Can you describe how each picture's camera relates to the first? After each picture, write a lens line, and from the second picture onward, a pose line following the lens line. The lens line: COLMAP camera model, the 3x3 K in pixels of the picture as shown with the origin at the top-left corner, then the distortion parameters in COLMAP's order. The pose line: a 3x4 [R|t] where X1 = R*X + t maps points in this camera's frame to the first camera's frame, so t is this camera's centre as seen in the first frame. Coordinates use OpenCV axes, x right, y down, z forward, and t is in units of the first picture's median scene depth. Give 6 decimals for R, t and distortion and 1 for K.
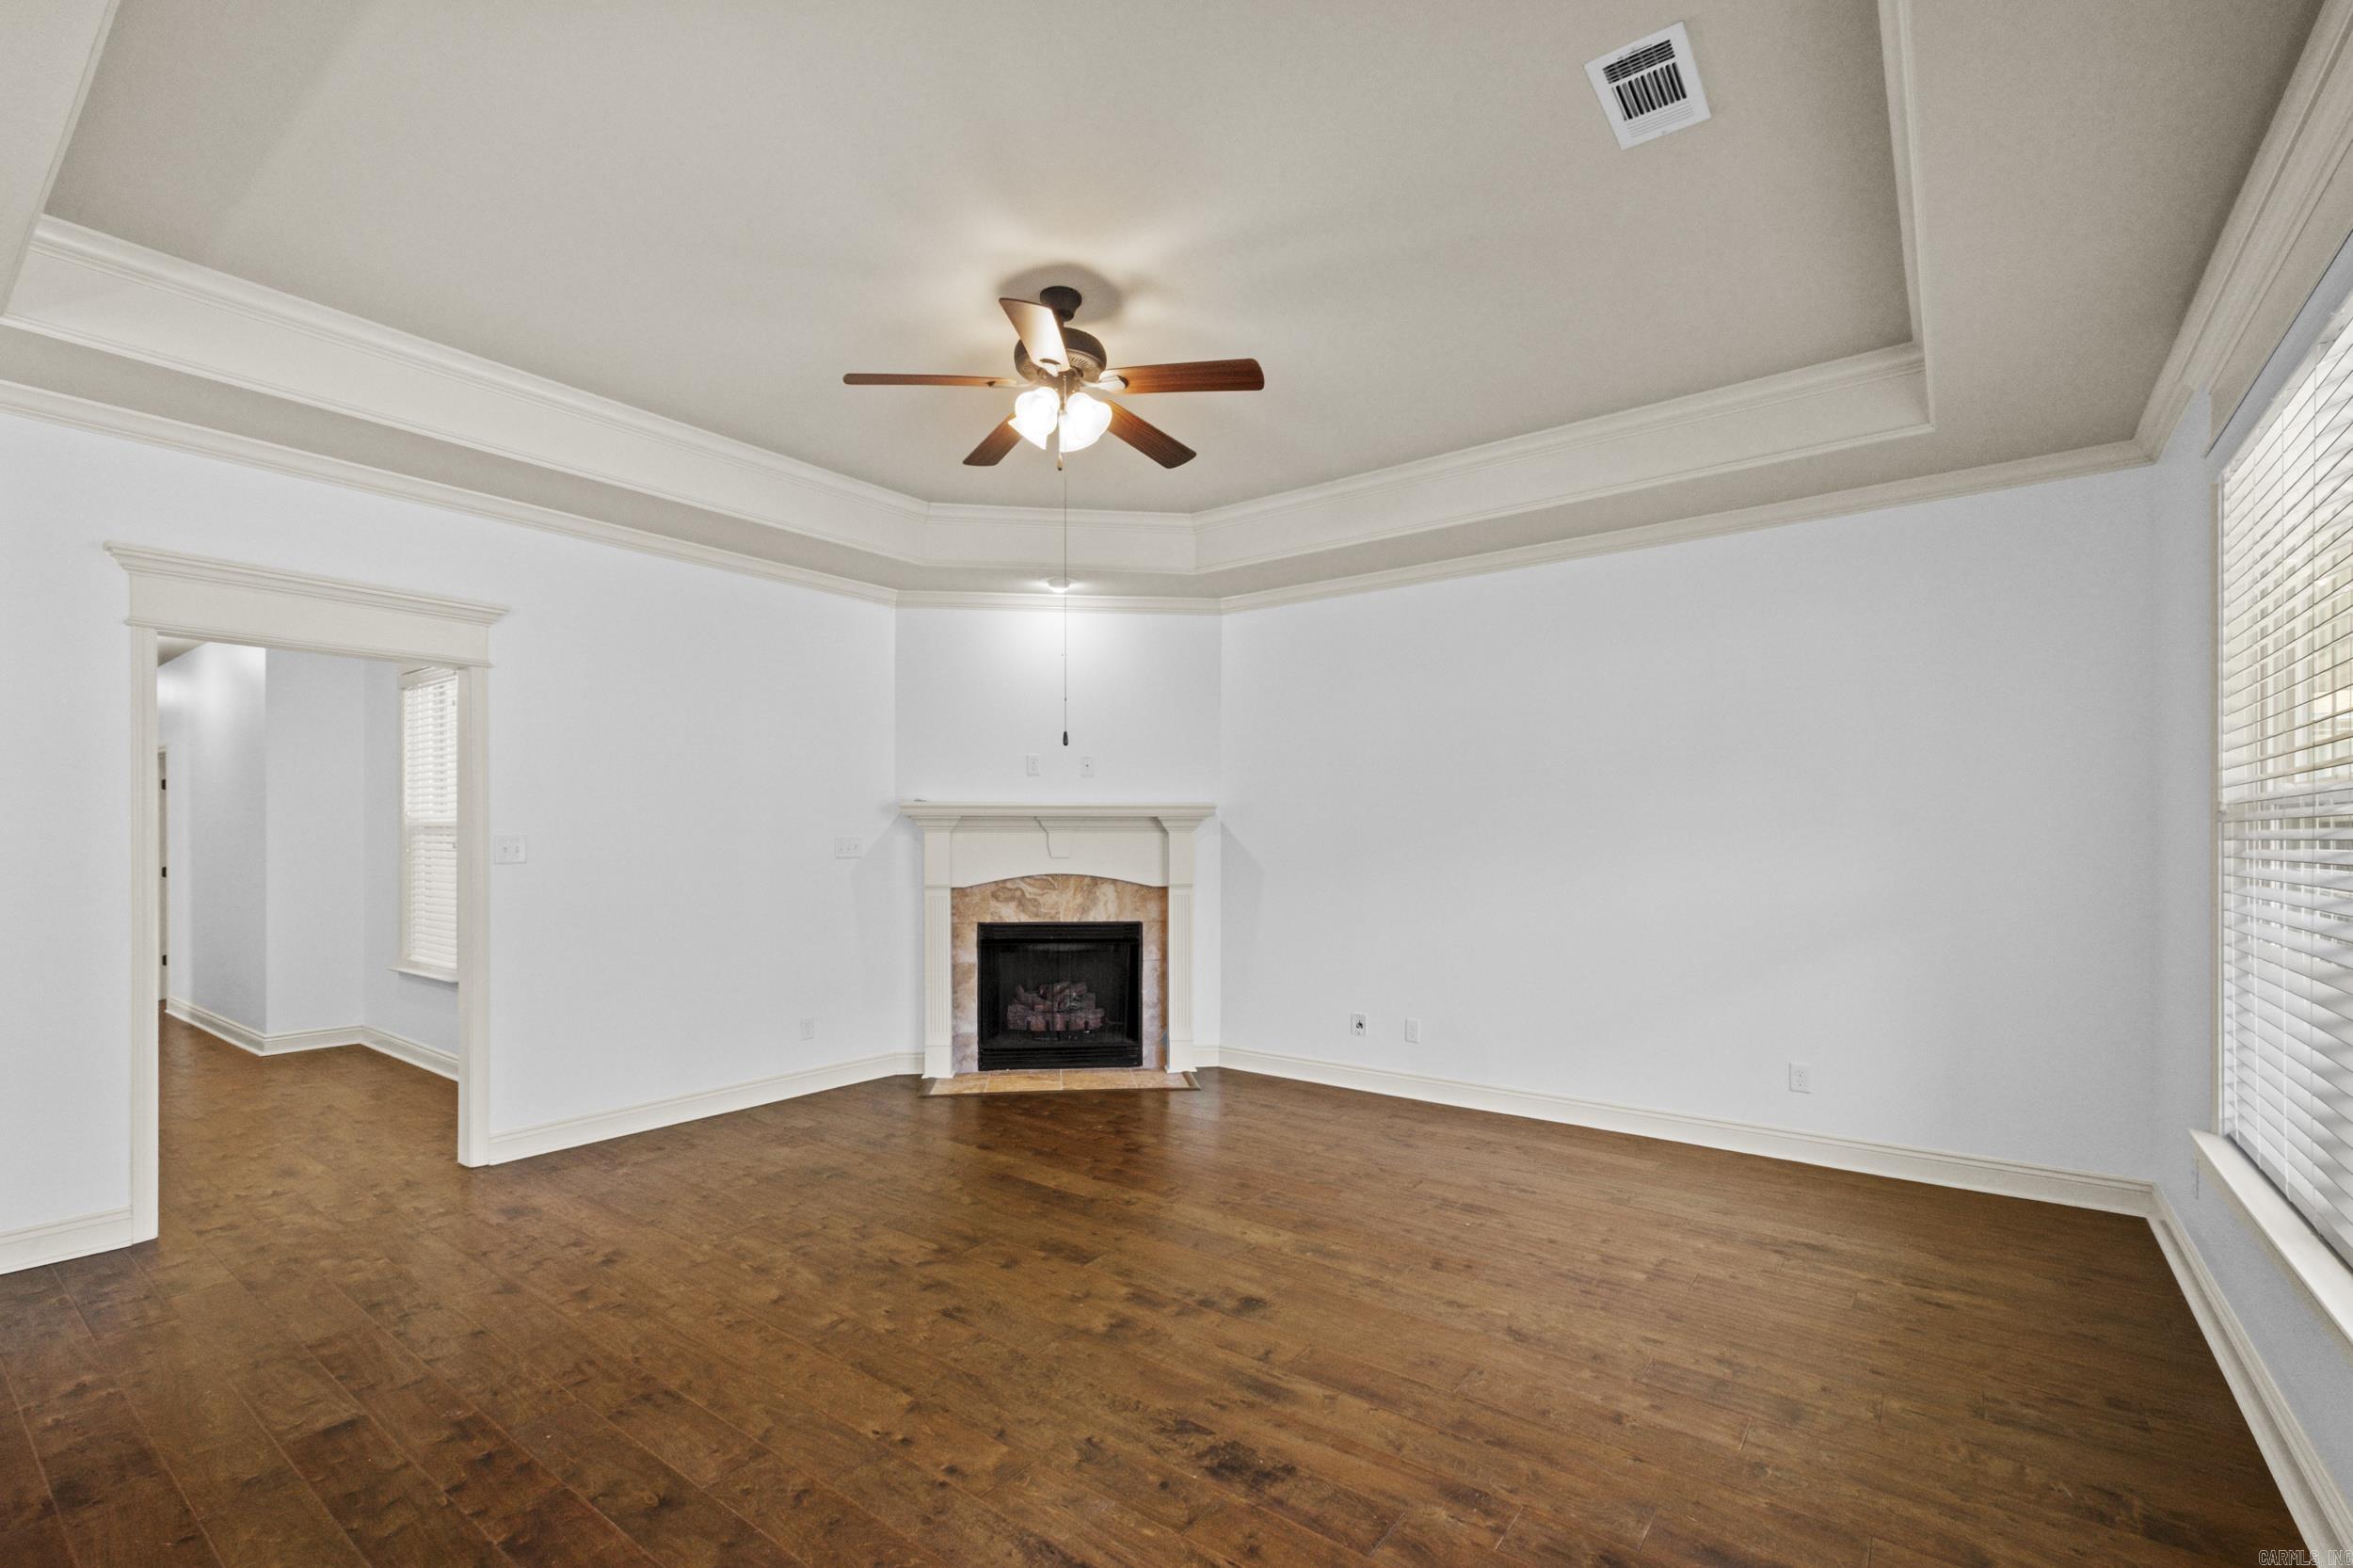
lens RADIAL K [[1023.9, 0, 1160.8], [0, 1023.9, 843.0], [0, 0, 1]] dist [0.005896, 0.000998]
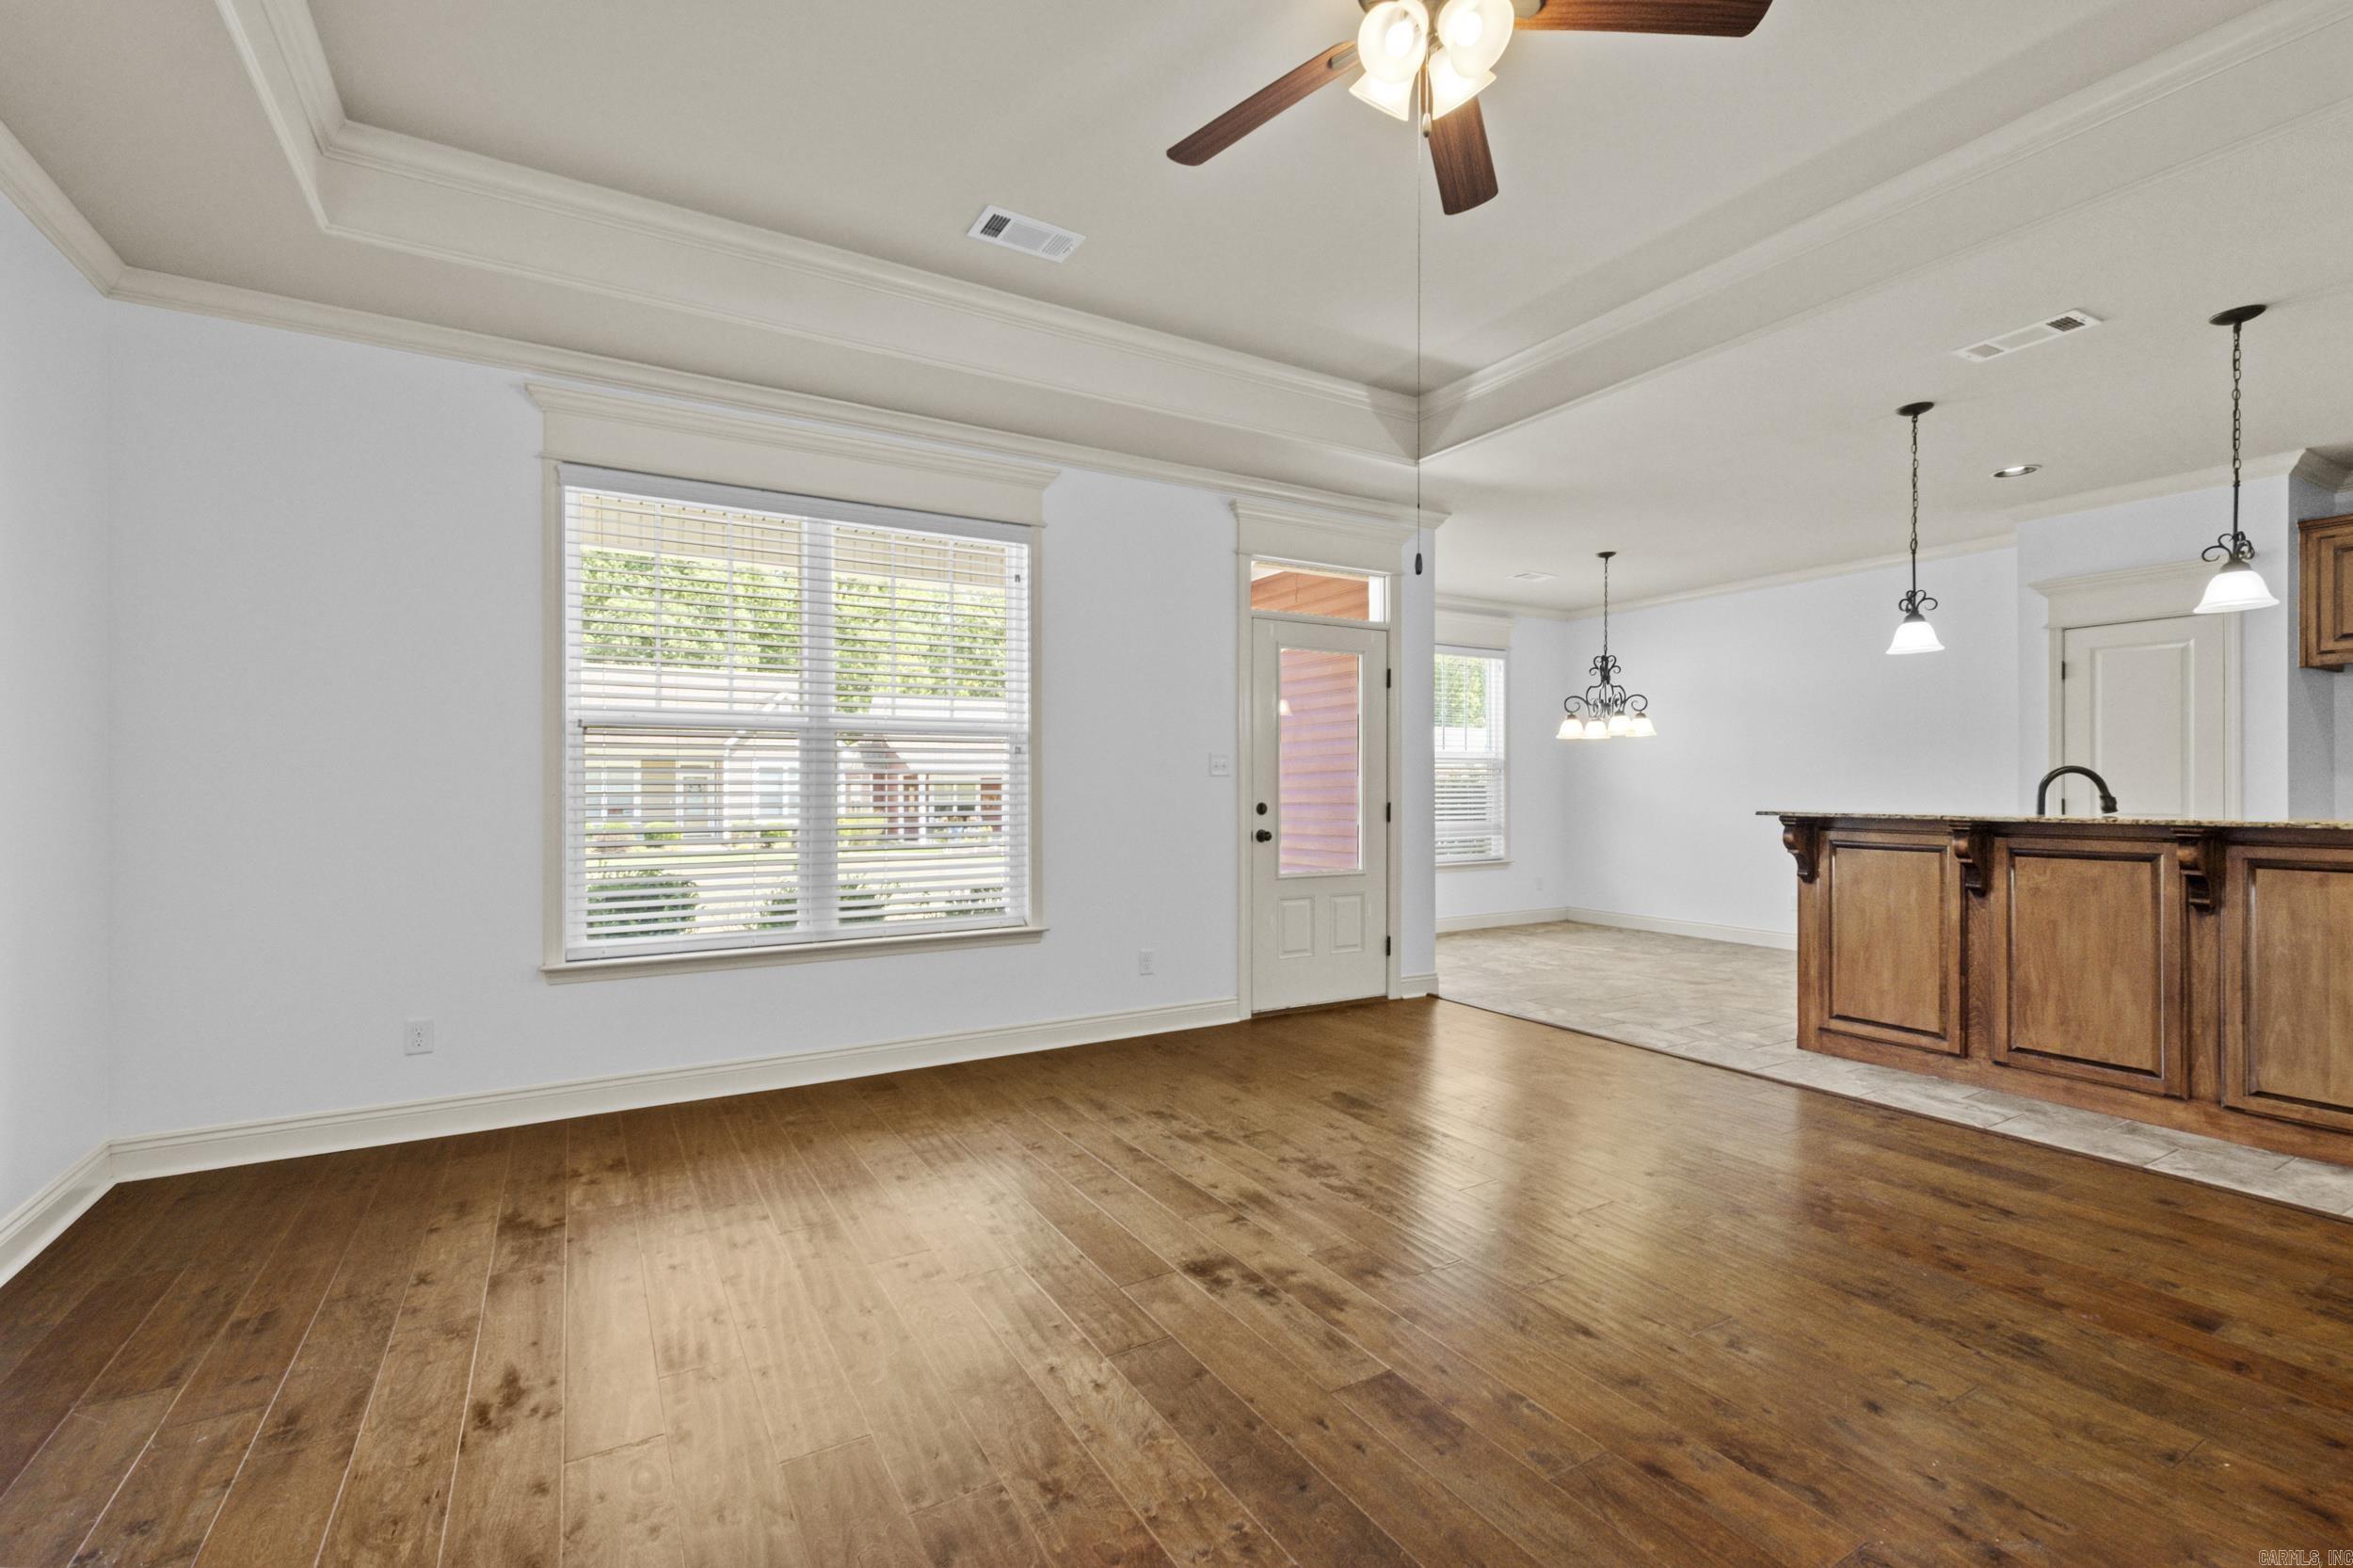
lens RADIAL K [[1023.9, 0, 1165.1], [0, 1023.9, 780.1], [0, 0, 1]] dist [0.005896, 0.000998]
pose [[-0.927341, 0.004087, 0.374196, -0.101677], [0.002289, 0.999984, -0.005250, 0.023410], [-0.374211, -0.004012, -0.927335, 0.899277]]
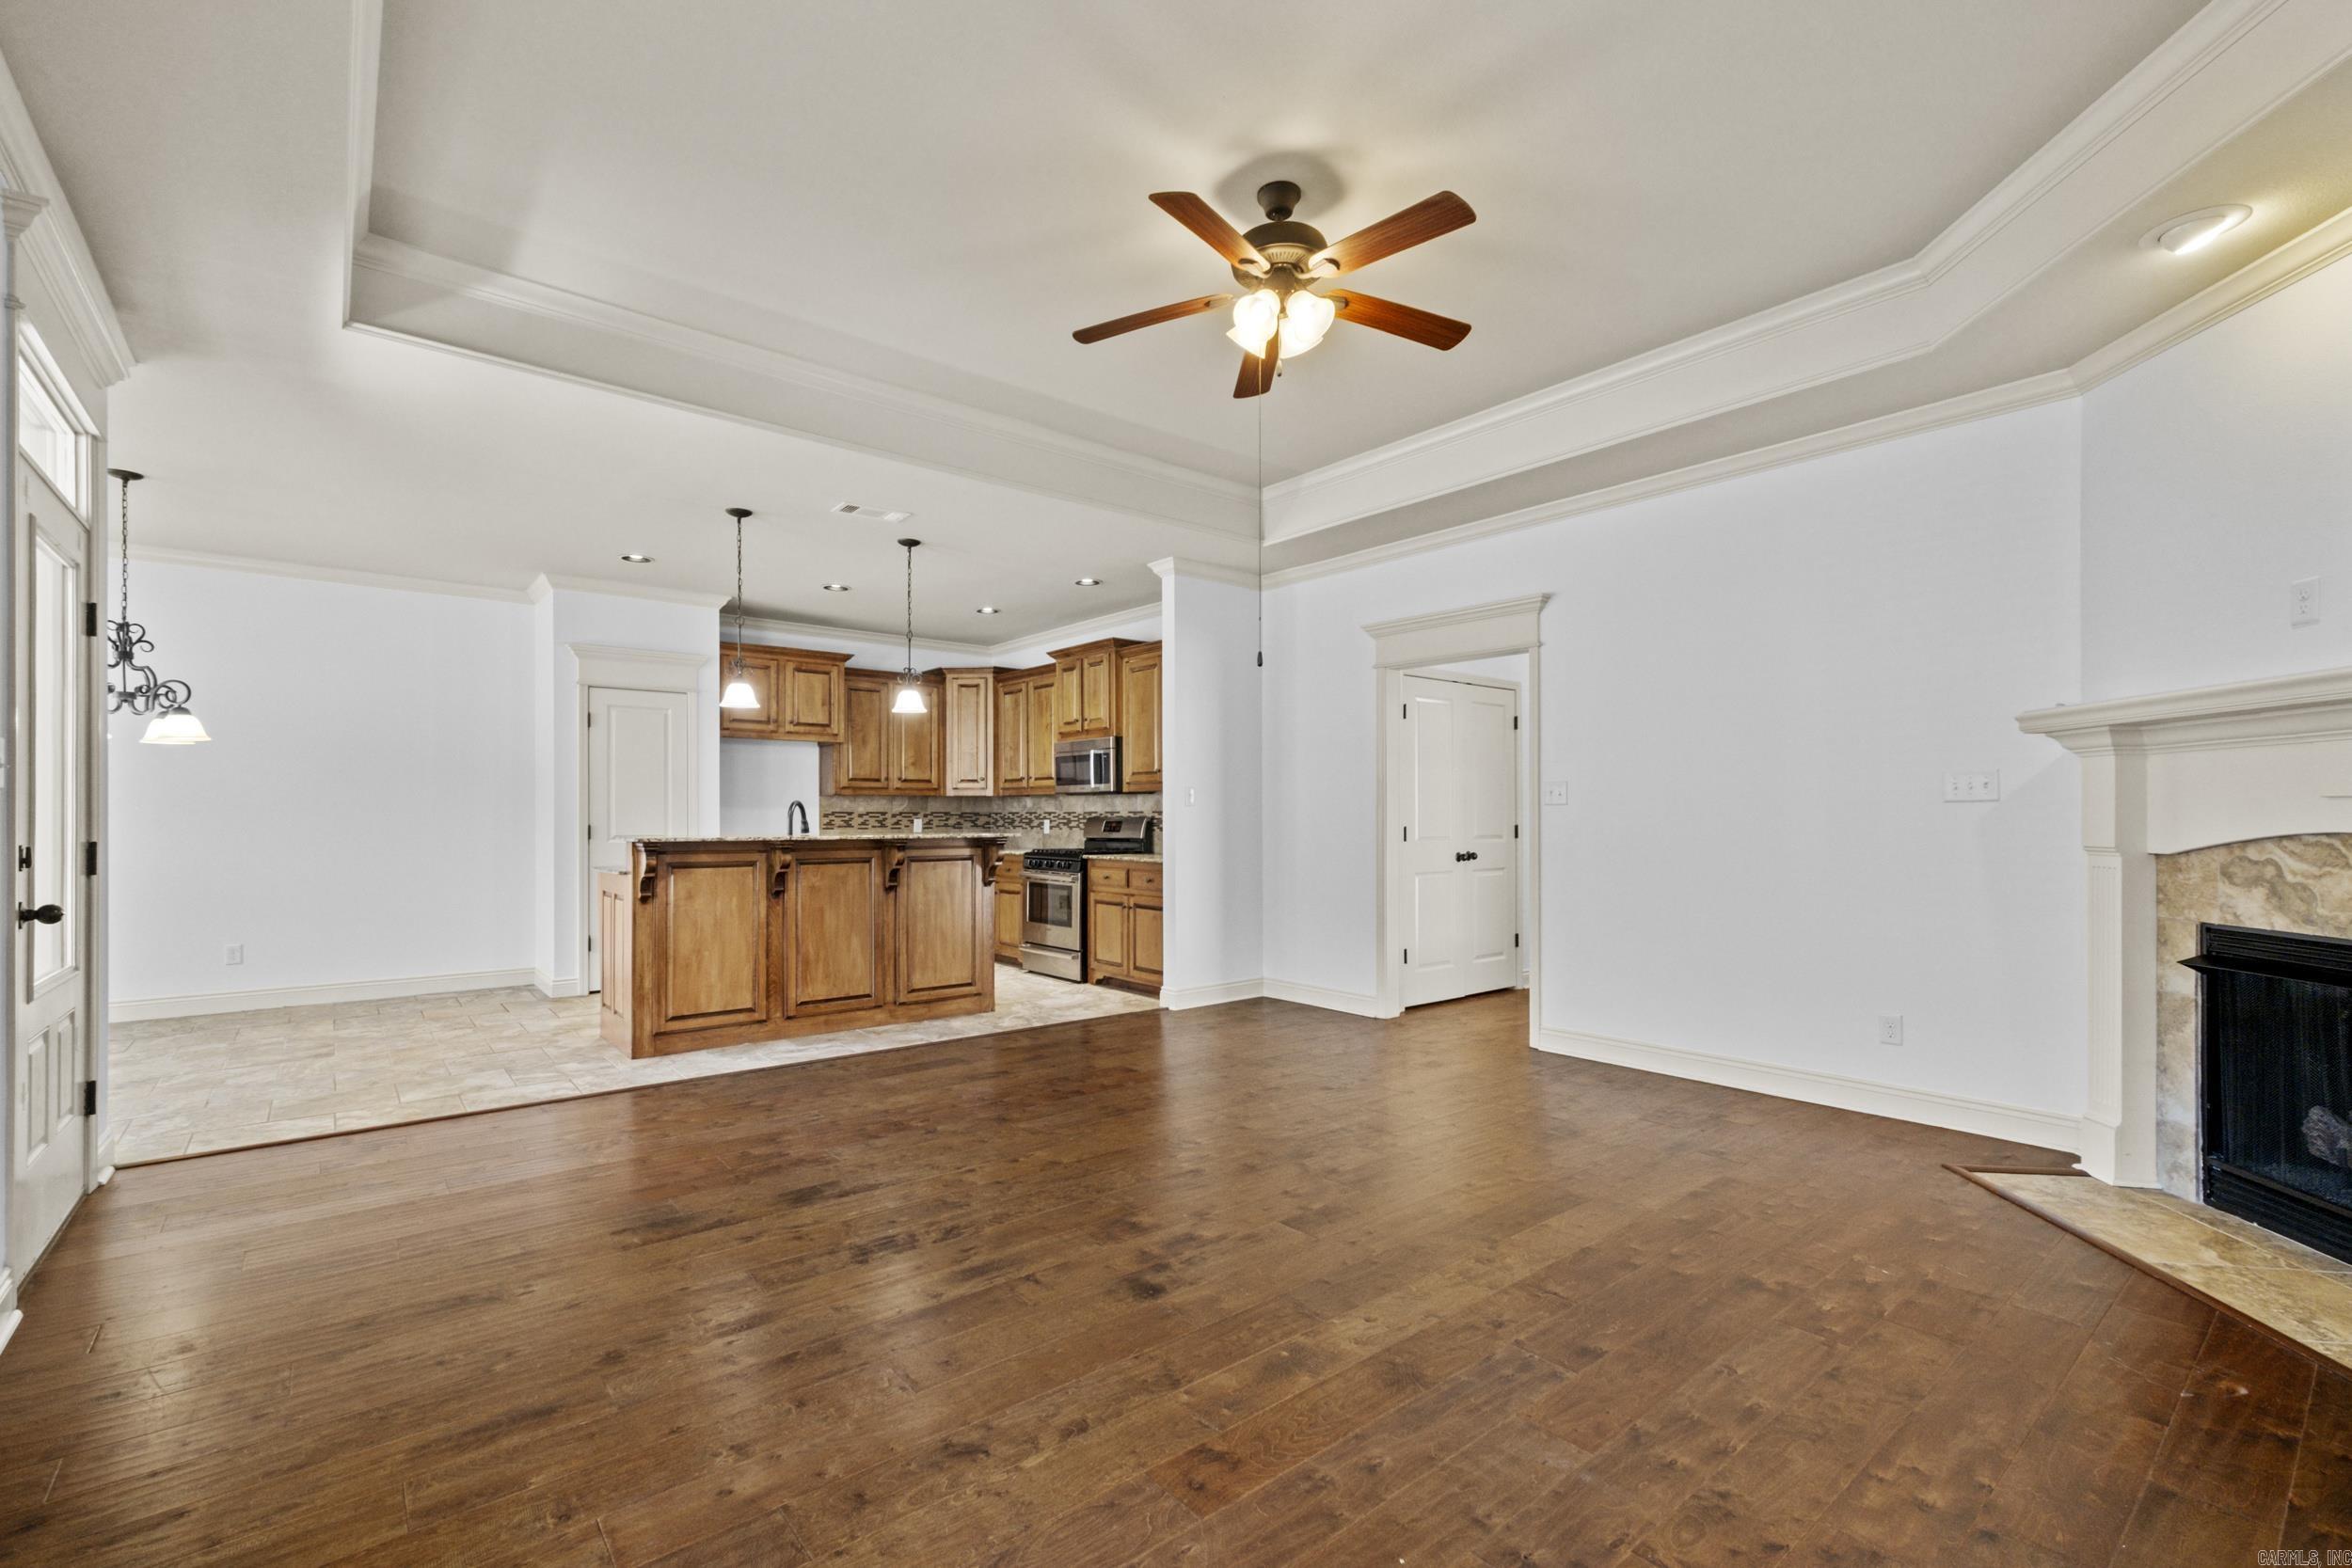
lens RADIAL K [[1023.4, 0, 1160.9], [0, 1023.4, 810.9], [0, 0, 1]] dist [0.005896, 0.000998]
pose [[-0.225751, -0.004560, -0.974174, 0.462537], [-0.002894, 0.999988, -0.004010, 0.024371], [0.974181, 0.001914, -0.225761, 0.600132]]
